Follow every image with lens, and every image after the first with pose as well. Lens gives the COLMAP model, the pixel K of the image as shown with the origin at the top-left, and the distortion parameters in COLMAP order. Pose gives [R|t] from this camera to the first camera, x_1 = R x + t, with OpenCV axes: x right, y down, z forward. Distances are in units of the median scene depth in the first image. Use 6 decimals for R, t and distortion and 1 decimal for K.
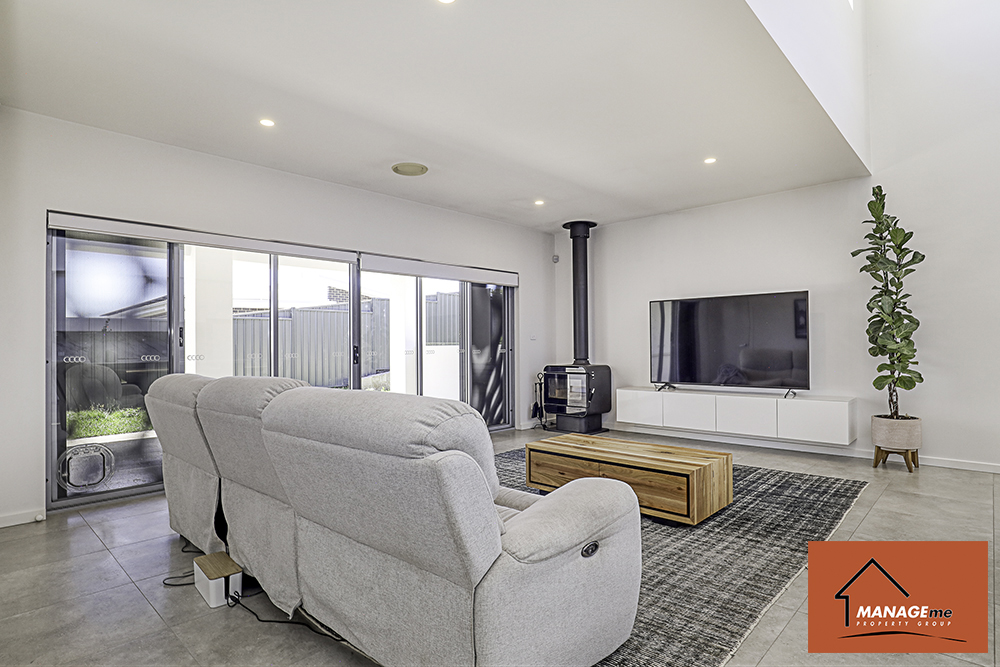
lens RADIAL K [[541.2, 0, 506.6], [0, 541.2, 338.9], [0, 0, 1]] dist [-0.017300, 0.000212]
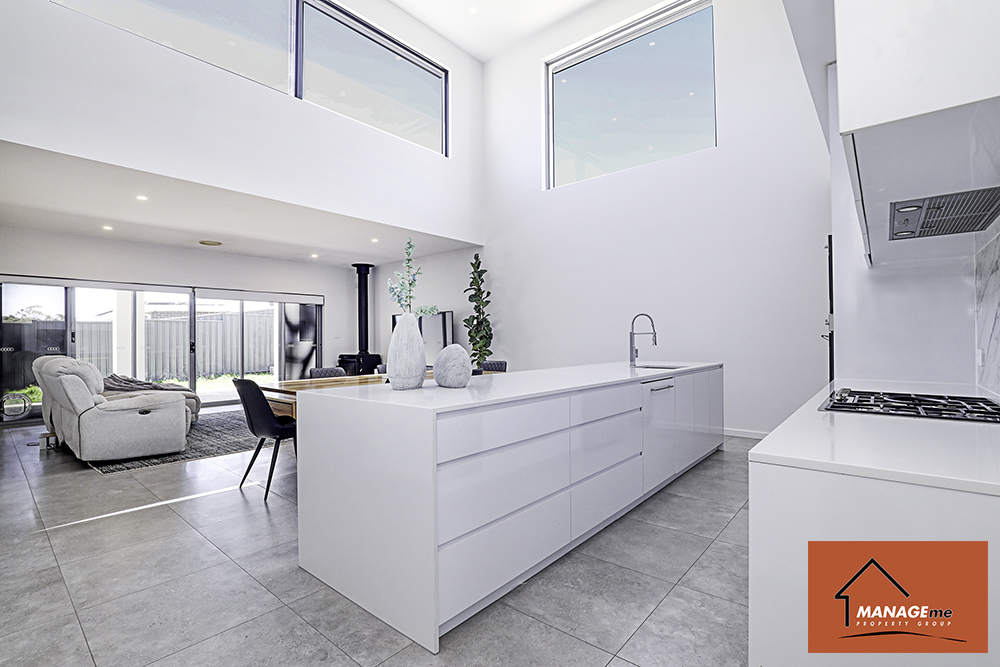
lens RADIAL K [[470.9, 0, 500.1], [0, 470.9, 338.2], [0, 0, 1]] dist [-0.036097, 0.009077]
pose [[0.998828, 0.002993, 0.048314, 0.689402], [-0.003337, 0.999970, 0.007026, -0.014740], [-0.048292, -0.007179, 0.998807, -0.566897]]
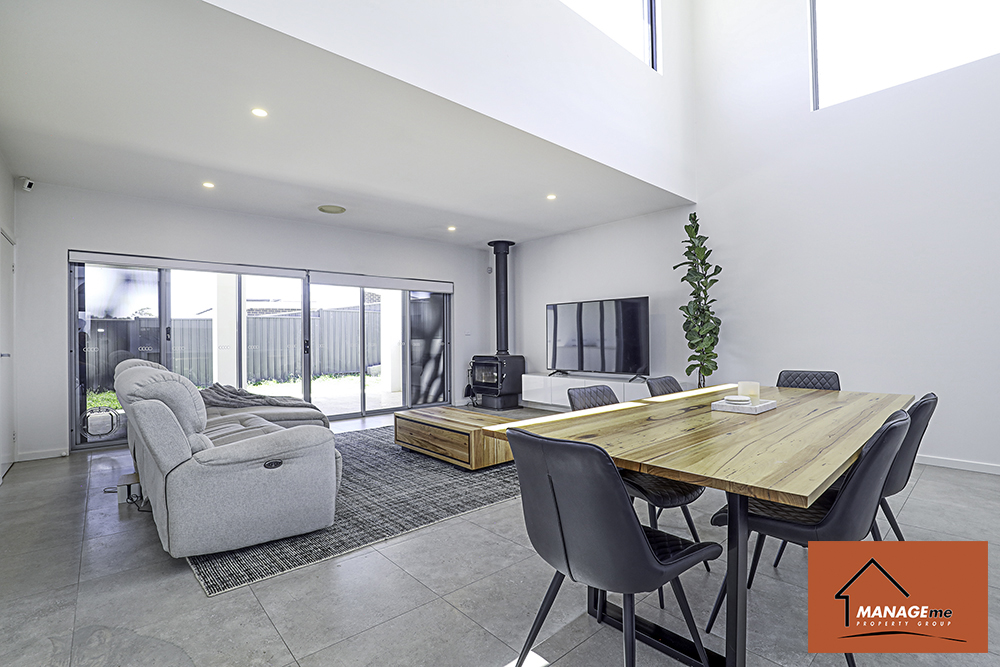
lens RADIAL K [[470.9, 0, 500.1], [0, 470.9, 338.2], [0, 0, 1]] dist [-0.036097, 0.009077]
pose [[0.995736, 0.000835, -0.092240, 0.342317], [0.000201, 0.999937, 0.011216, -0.005471], [0.092243, -0.011187, 0.995674, -0.127143]]
